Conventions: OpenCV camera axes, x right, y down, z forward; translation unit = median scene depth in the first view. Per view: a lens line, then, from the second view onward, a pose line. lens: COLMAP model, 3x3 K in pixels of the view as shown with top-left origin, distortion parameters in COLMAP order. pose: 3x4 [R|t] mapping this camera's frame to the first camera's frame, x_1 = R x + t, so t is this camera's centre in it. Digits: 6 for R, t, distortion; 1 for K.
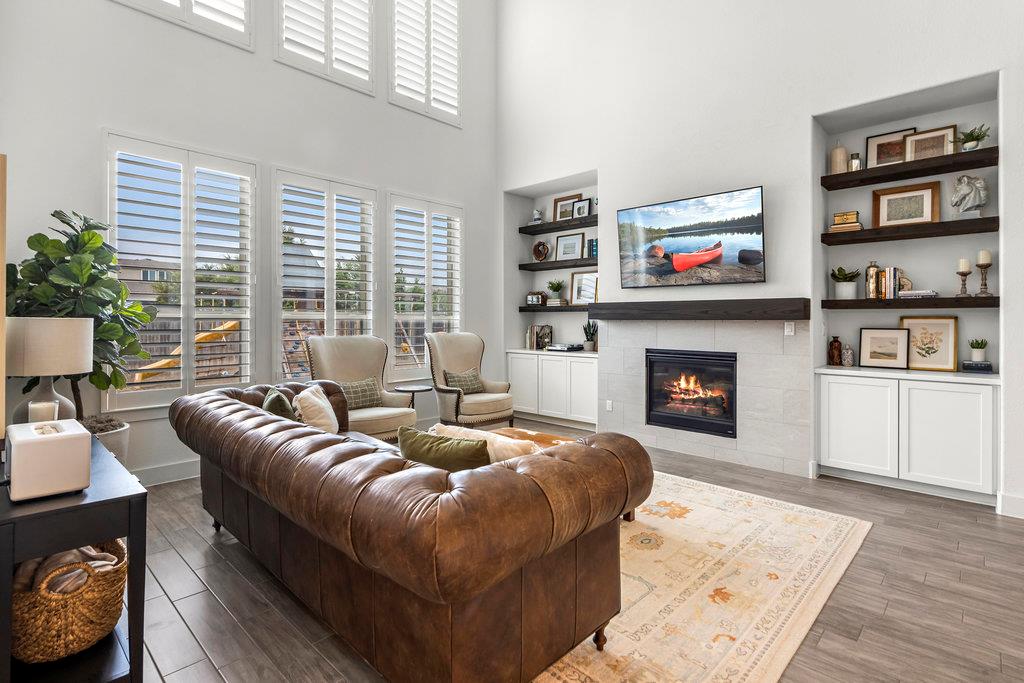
lens RADIAL K [[497.9, 0, 511.6], [0, 497.9, 320.1], [0, 0, 1]] dist [0.006190, -0.003517]
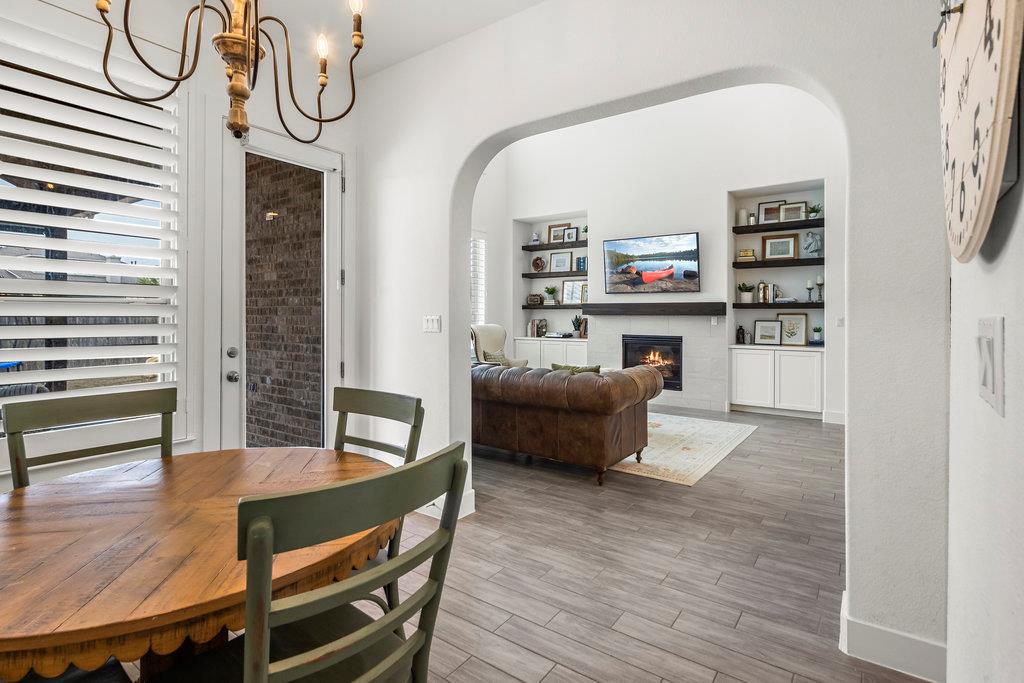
lens RADIAL K [[497.9, 0, 509.4], [0, 497.9, 316.2], [0, 0, 1]] dist [0.006190, -0.003517]
pose [[0.991149, 0.002461, 0.132731, -0.314599], [-0.002479, 0.999997, -0.000025, 0.003679], [-0.132730, -0.000304, 0.991152, -0.511626]]
